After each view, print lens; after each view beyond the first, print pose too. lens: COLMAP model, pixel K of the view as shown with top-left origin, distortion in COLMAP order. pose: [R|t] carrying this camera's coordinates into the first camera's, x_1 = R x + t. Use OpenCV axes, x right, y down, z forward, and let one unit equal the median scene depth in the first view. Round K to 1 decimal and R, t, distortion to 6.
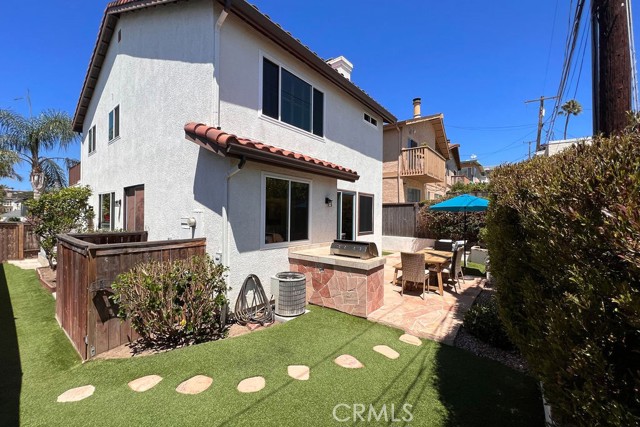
lens RADIAL K [[257.4, 0, 318.3], [0, 257.4, 212.3], [0, 0, 1]] dist [-0.000857, 0.000097]
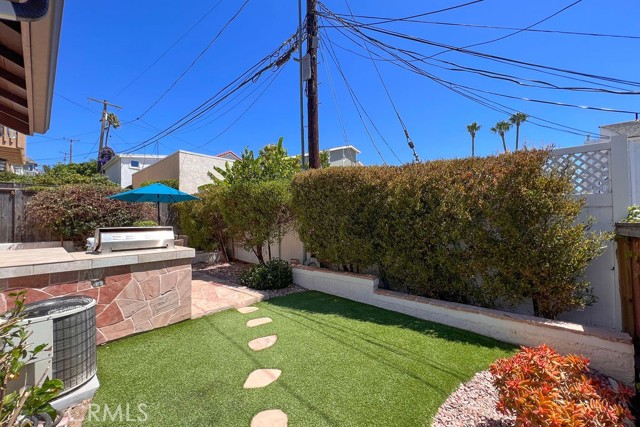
lens RADIAL K [[257.4, 0, 316.4], [0, 257.4, 217.2], [0, 0, 1]] dist [-0.000857, 0.000097]
pose [[0.069778, -0.000531, 0.997562, -0.681008], [0.001284, 0.999999, 0.000443, 0.111409], [-0.997562, 0.001250, 0.069778, 0.638628]]
